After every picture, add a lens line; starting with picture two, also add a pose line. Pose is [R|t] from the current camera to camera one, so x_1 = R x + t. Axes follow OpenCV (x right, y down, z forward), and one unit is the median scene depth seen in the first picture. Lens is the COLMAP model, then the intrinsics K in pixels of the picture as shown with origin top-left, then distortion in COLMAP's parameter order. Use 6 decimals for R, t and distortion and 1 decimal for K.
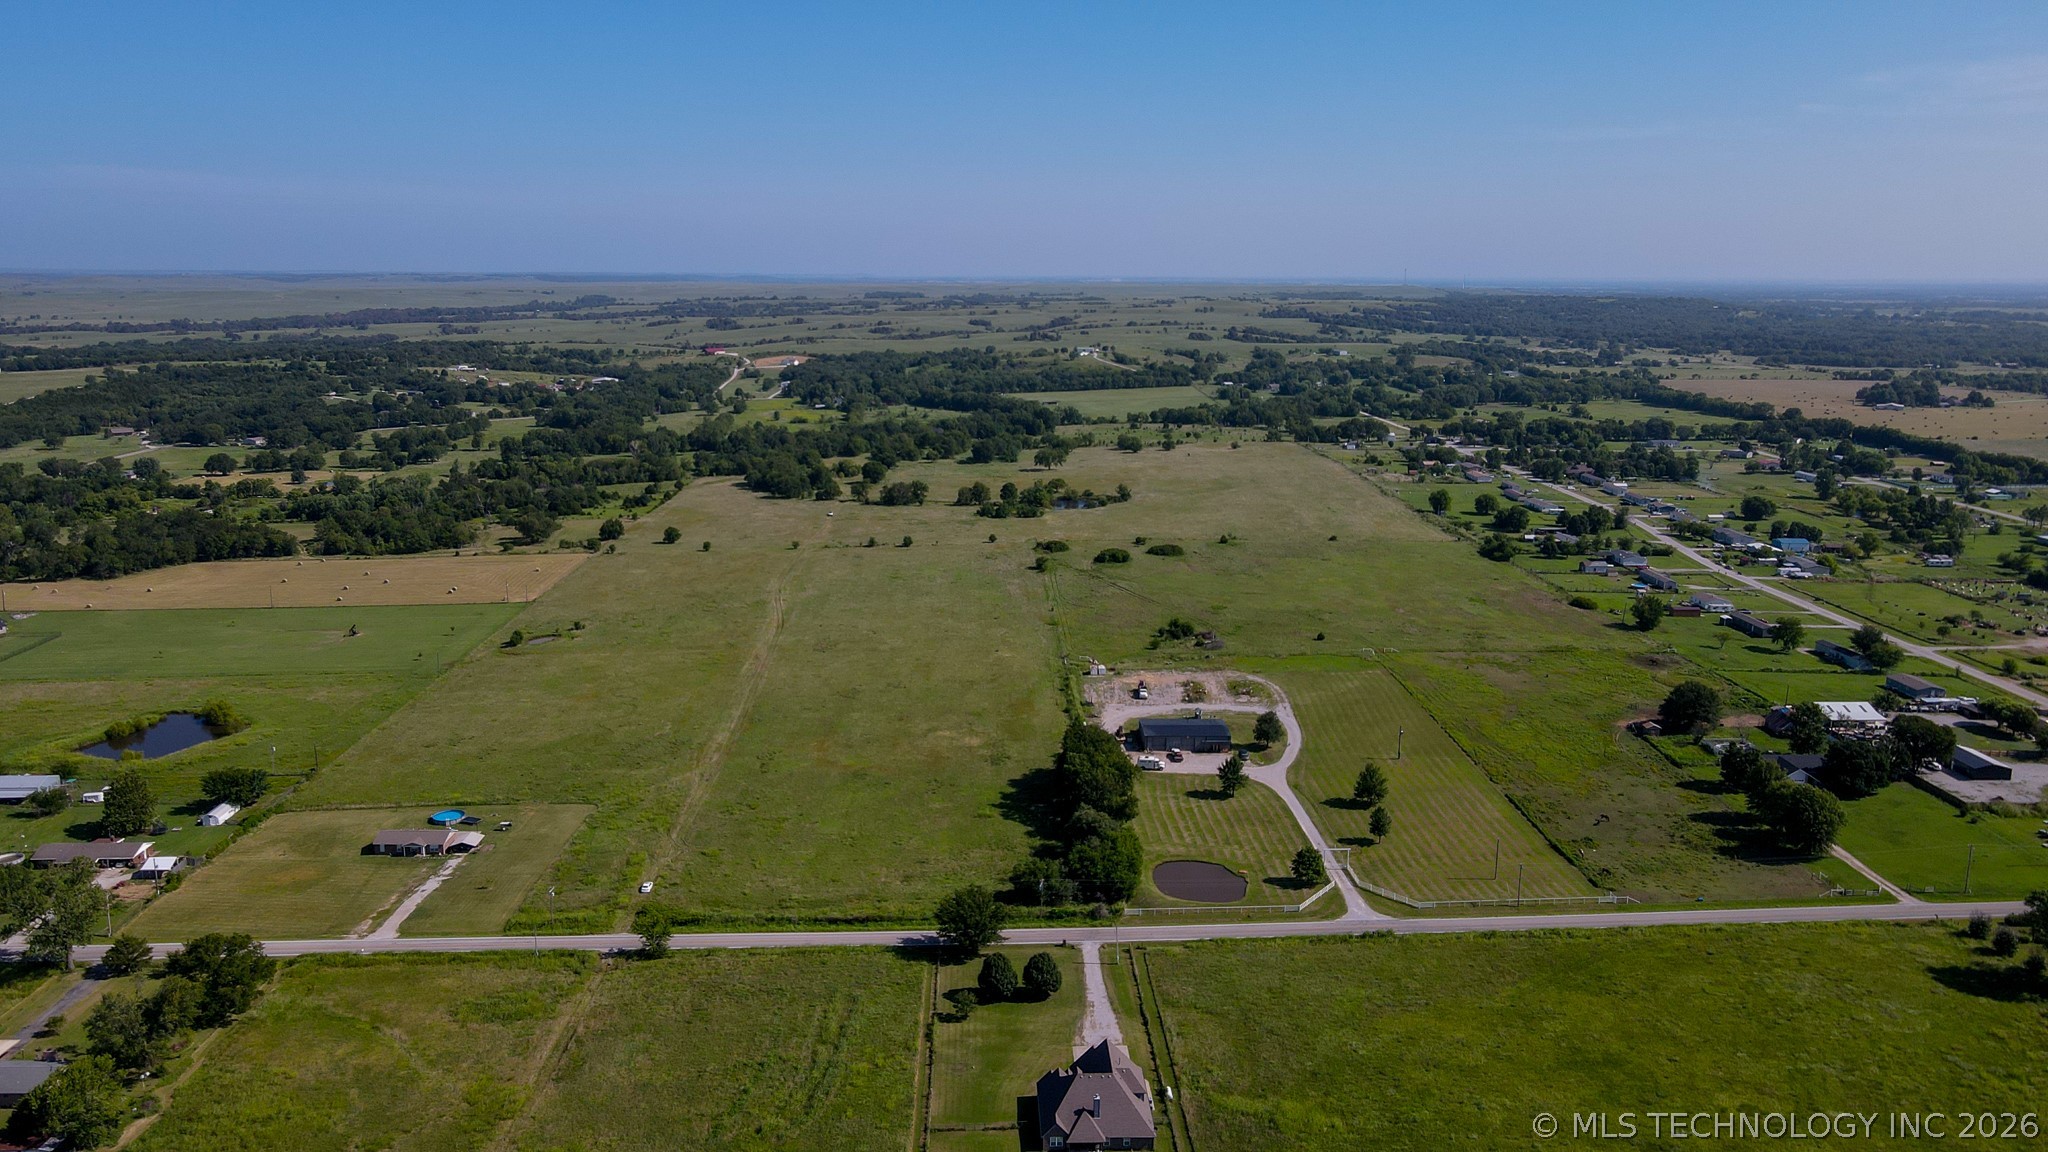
lens RADIAL K [[1531.2, 0, 1078.5], [0, 1531.2, 578.6], [0, 0, 1]] dist [-0.014472, 0.052047]
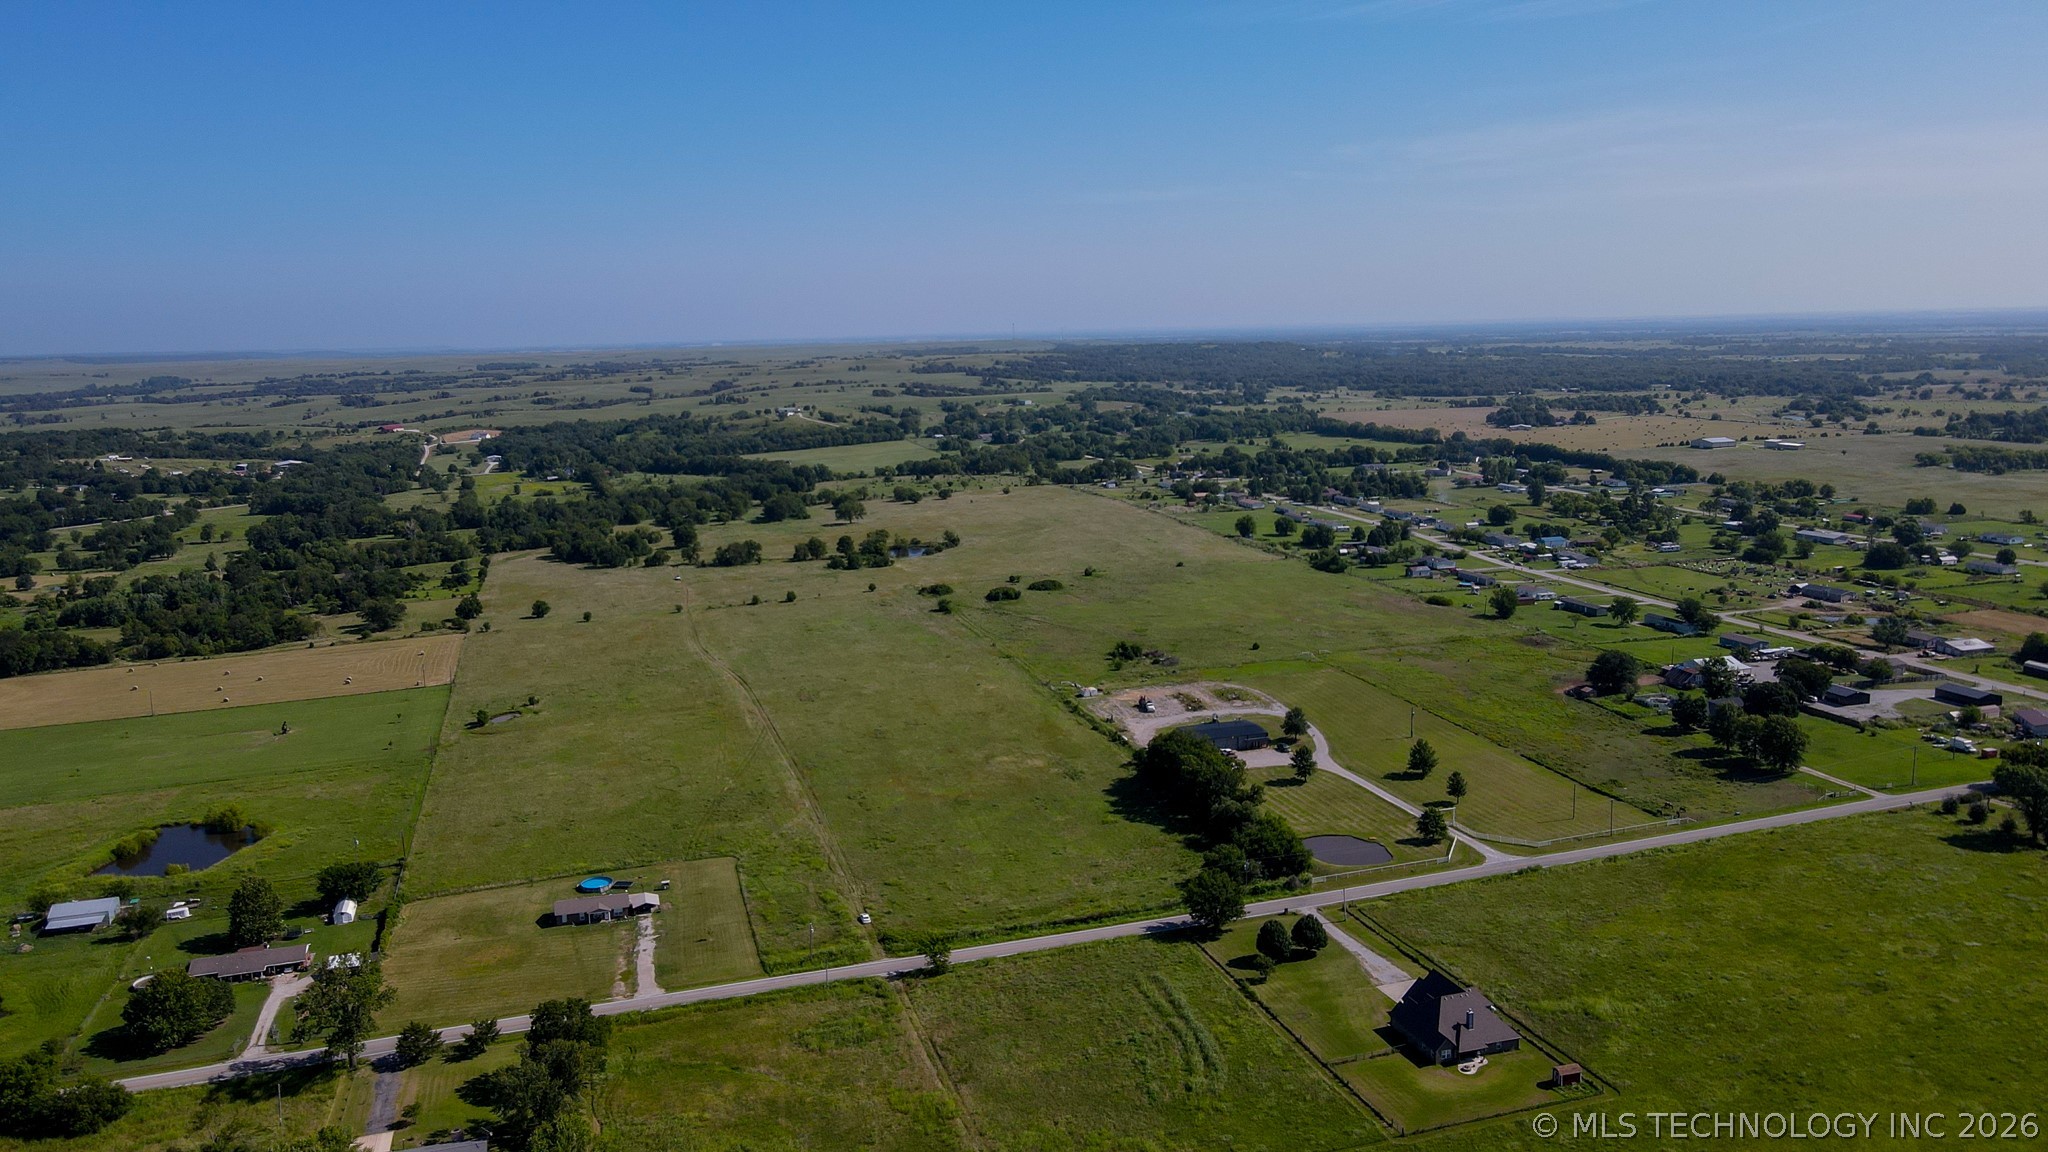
lens RADIAL K [[1502.6, 0, 1081.1], [0, 1502.6, 578.7], [0, 0, 1]] dist [-0.013928, 0.048505]
pose [[0.963515, -0.072762, 0.257575, -0.180996], [0.081563, 0.996388, -0.023633, 0.003369], [-0.254925, 0.043779, 0.965969, -0.017284]]
